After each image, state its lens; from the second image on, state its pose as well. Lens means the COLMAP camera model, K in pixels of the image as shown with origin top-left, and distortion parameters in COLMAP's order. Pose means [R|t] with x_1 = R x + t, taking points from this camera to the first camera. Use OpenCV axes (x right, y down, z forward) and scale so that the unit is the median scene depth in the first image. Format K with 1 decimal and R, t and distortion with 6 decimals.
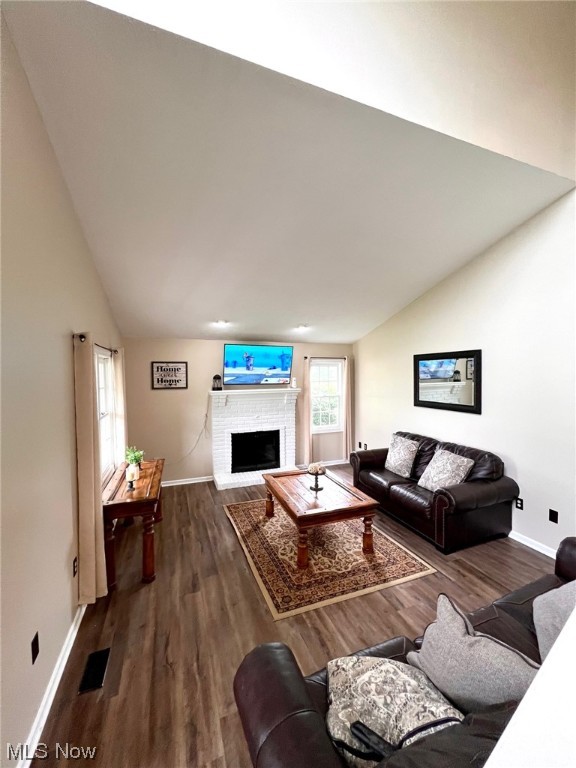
lens RADIAL K [[305.9, 0, 289.3], [0, 305.9, 383.2], [0, 0, 1]] dist [-0.001460, -0.000136]
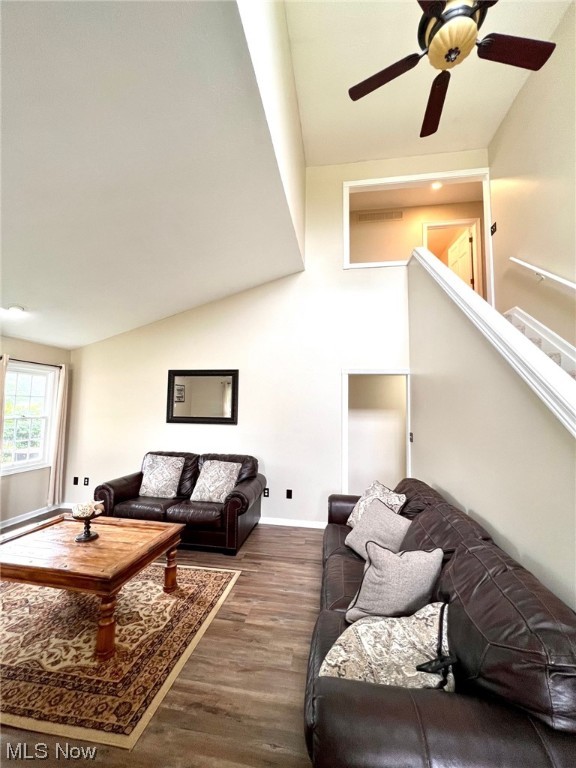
lens RADIAL K [[305.9, 0, 288.5], [0, 305.9, 384.2], [0, 0, 1]] dist [-0.001460, -0.000136]
pose [[0.508707, 0.080845, 0.857136, -0.321978], [0.005638, 0.995247, -0.097218, 0.069344], [-0.860921, 0.054288, 0.505833, 0.252693]]
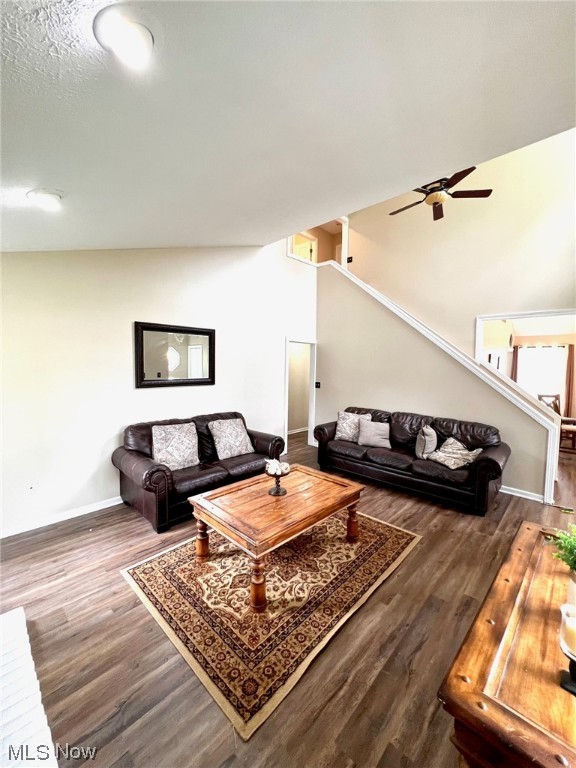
lens RADIAL K [[305.9, 0, 287.5], [0, 305.9, 384.0], [0, 0, 1]] dist [-0.001460, -0.000136]
pose [[-0.421567, -0.057570, 0.904968, -0.635096], [0.017695, 0.997270, 0.071685, 0.021051], [-0.906624, 0.046233, -0.419398, 1.375435]]
